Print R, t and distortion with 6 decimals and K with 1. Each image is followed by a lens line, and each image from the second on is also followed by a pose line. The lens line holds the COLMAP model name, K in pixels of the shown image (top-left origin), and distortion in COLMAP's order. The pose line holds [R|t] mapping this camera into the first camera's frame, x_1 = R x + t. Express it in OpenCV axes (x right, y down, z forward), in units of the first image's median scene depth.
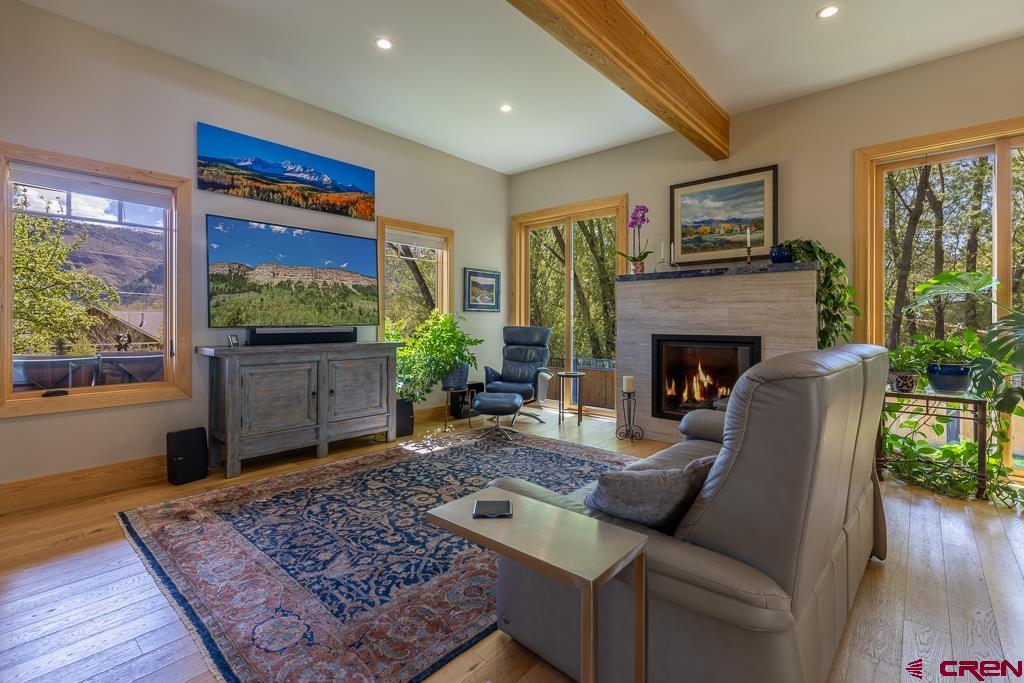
lens RADIAL K [[470.9, 0, 507.5], [0, 470.9, 321.9], [0, 0, 1]] dist [0.003451, -0.000018]
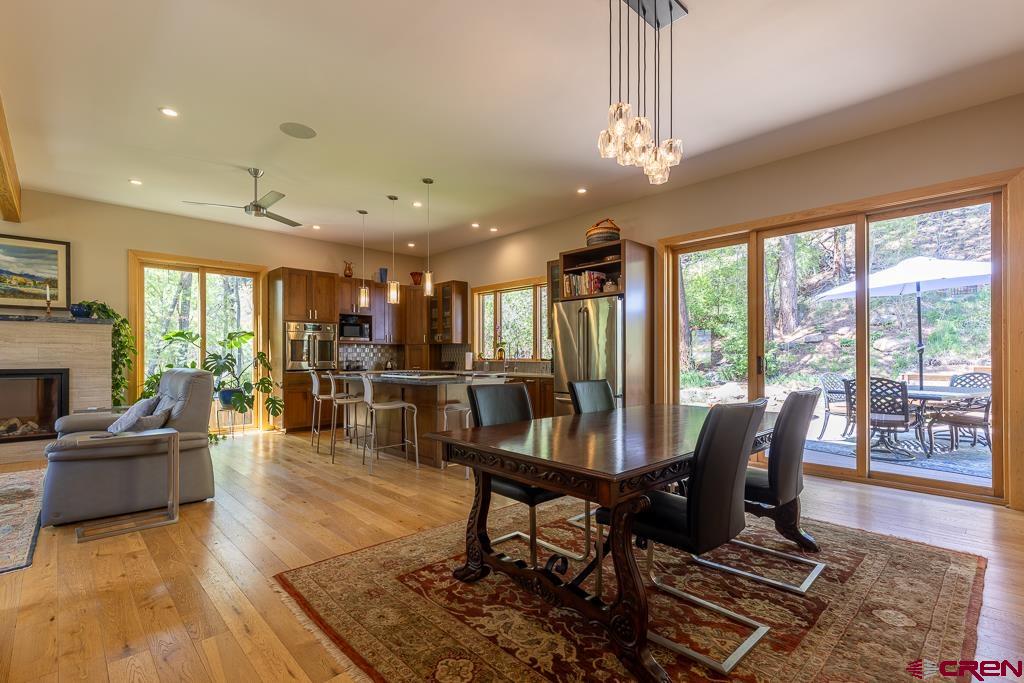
lens RADIAL K [[474.9, 0, 508.1], [0, 474.9, 355.7], [0, 0, 1]] dist [0.005176, 0.000614]
pose [[0.094335, -0.000704, 0.995540, -0.710000], [0.001128, 0.999999, 0.000600, -0.005834], [-0.995540, 0.001066, 0.094335, -0.406240]]
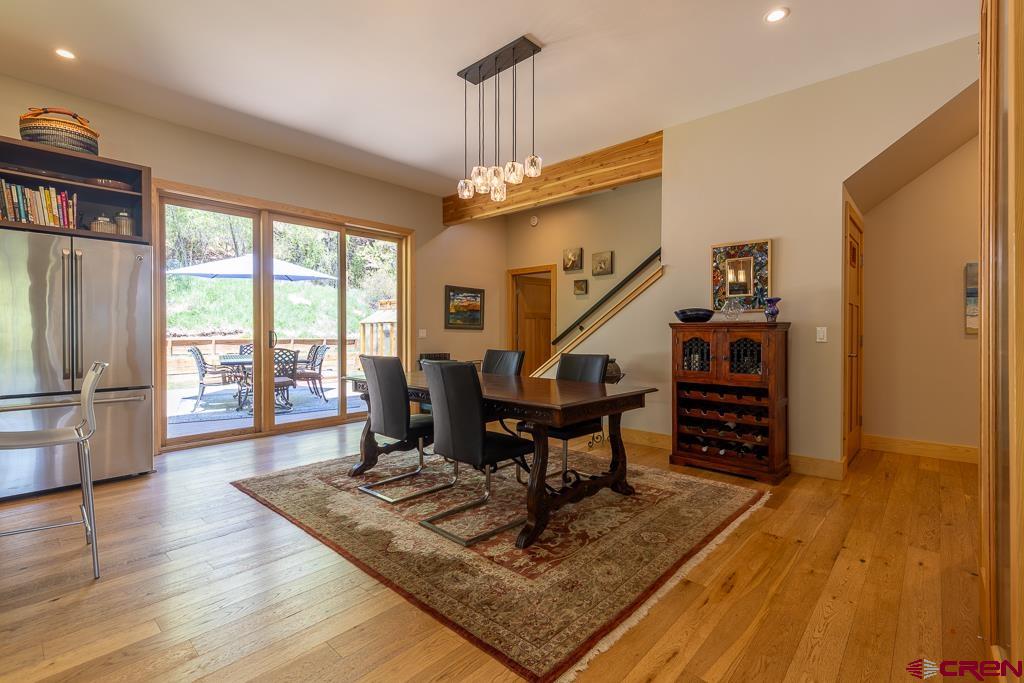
lens RADIAL K [[468.9, 0, 508.9], [0, 468.9, 336.9], [0, 0, 1]] dist [0.003451, -0.000059]
pose [[-0.999818, -0.003176, 0.018812, -0.113447], [-0.002984, 0.999943, 0.010235, -0.001610], [-0.018844, 0.010177, -0.999771, 0.309335]]
